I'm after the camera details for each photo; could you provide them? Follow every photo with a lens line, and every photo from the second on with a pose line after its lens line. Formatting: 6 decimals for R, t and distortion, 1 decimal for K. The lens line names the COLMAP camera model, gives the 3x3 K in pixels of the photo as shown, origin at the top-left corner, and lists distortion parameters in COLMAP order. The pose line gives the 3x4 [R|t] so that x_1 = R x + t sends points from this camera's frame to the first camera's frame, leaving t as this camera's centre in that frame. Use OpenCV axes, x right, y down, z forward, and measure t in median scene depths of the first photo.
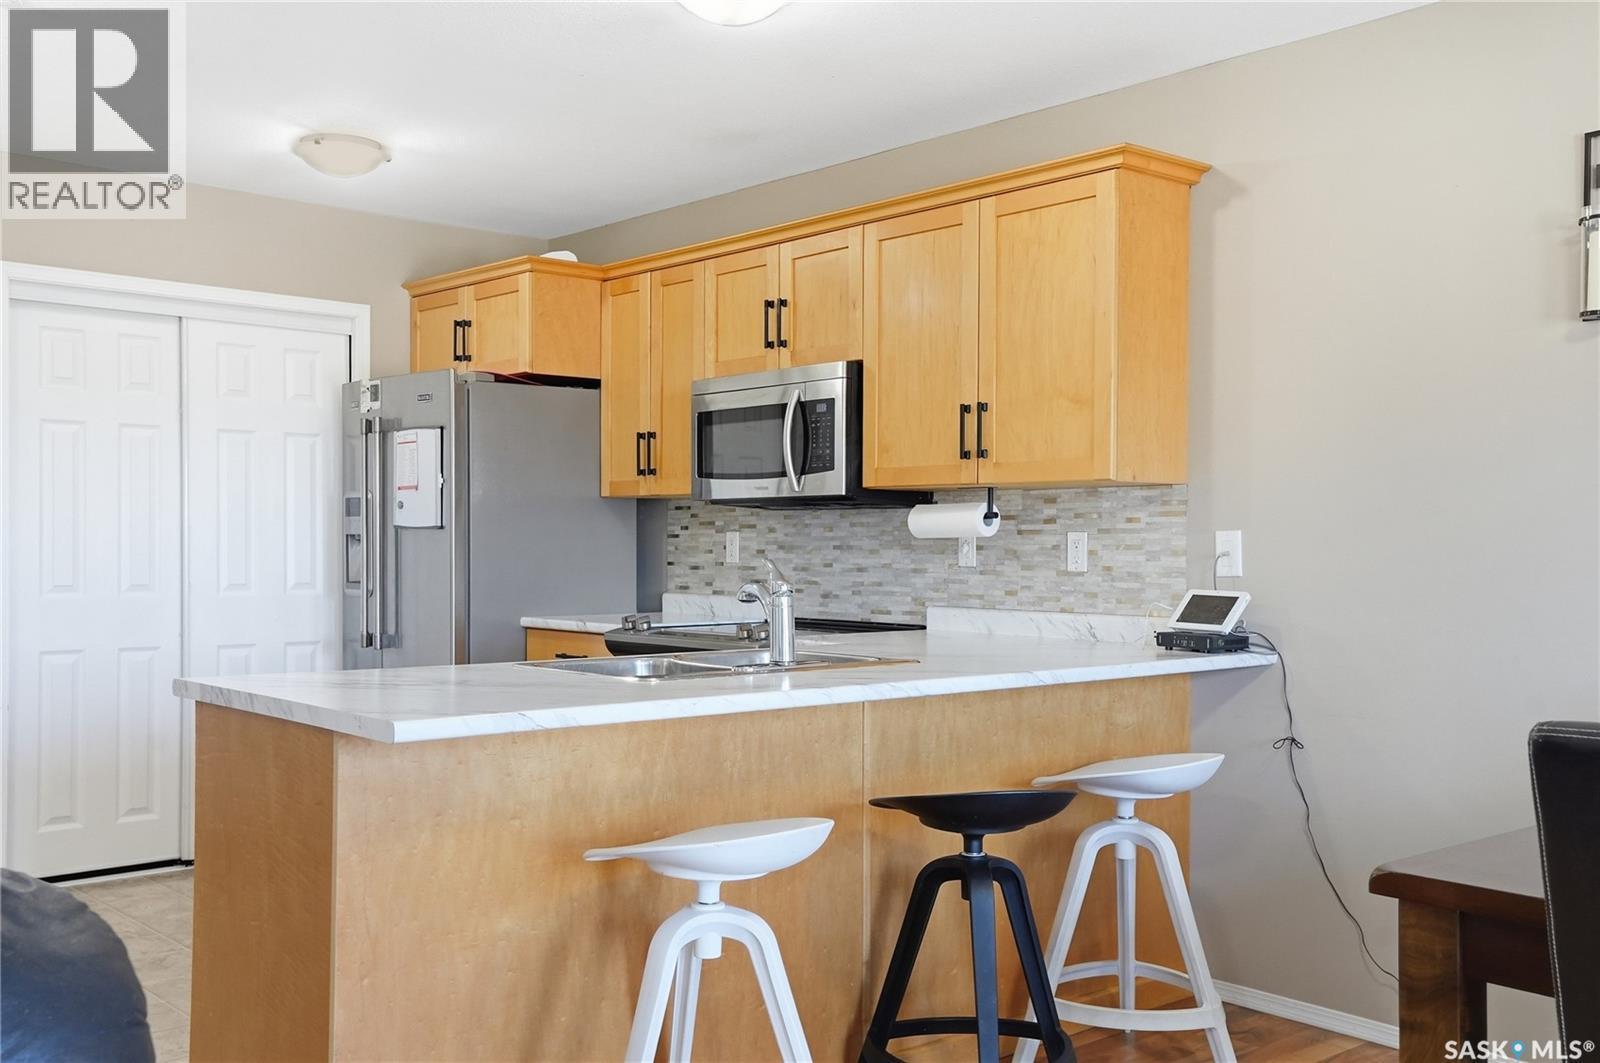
lens RADIAL K [[1494.4, 0, 801.7], [0, 1494.4, 553.2], [0, 0, 1]] dist [0.047898, 0.000446]
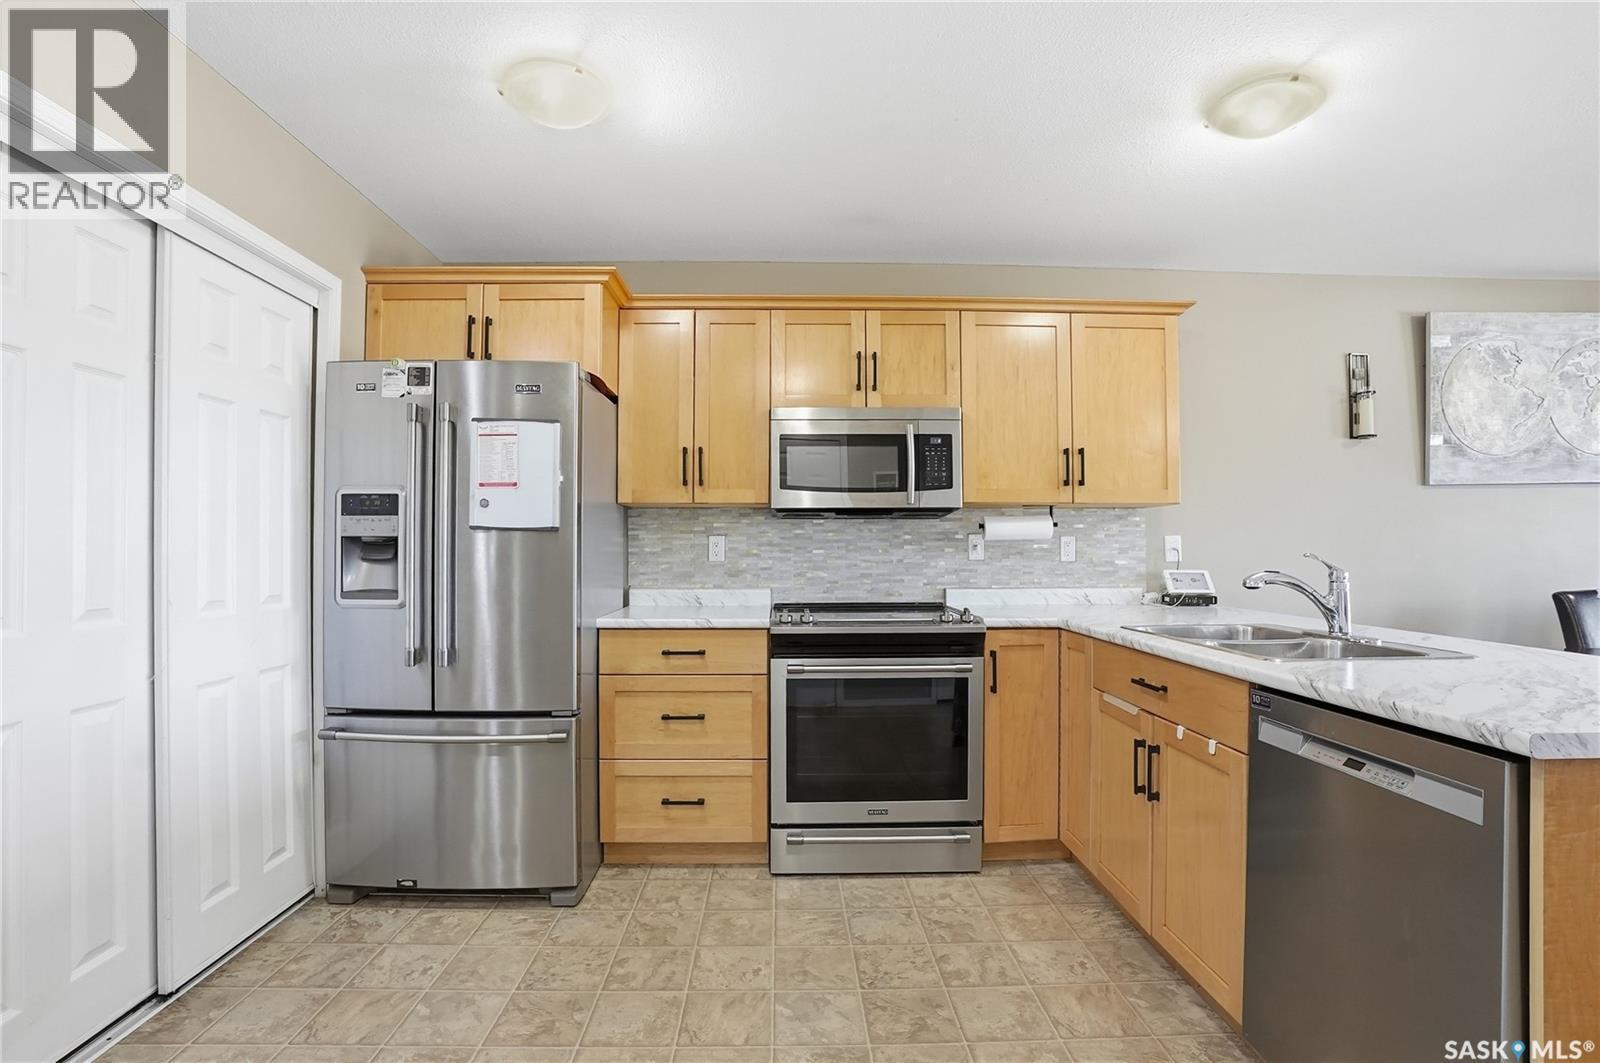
lens RADIAL K [[773.2, 0, 799.9], [0, 773.2, 536.4], [0, 0, 1]] dist [-0.063841, 0.023895]
pose [[0.651191, 0.006811, 0.758883, -0.495061], [0.010400, 0.999786, -0.017897, -0.002022], [-0.758842, 0.019547, 0.650981, 0.557401]]
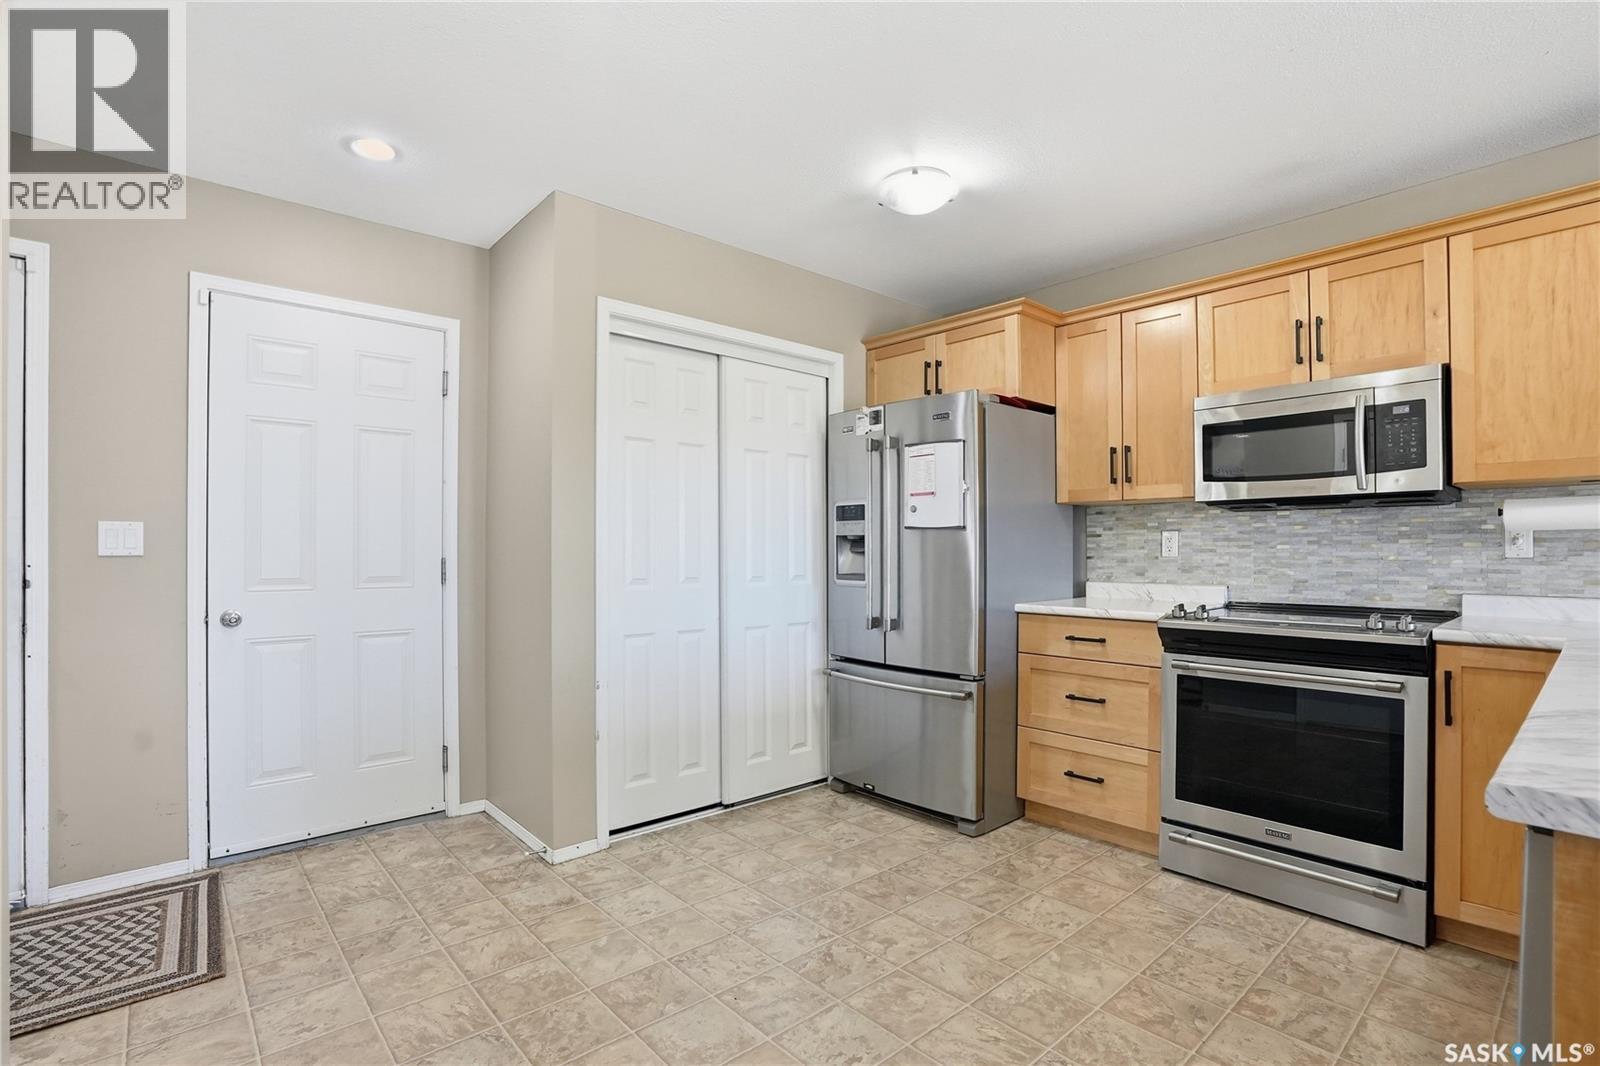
lens RADIAL K [[750.9, 0, 795.8], [0, 750.9, 548.4], [0, 0, 1]] dist [-0.081690, 0.033452]
pose [[0.999941, -0.005241, -0.009470, -0.355611], [0.005154, 0.999944, -0.009242, 0.003711], [0.009518, 0.009193, 0.999912, 0.412997]]
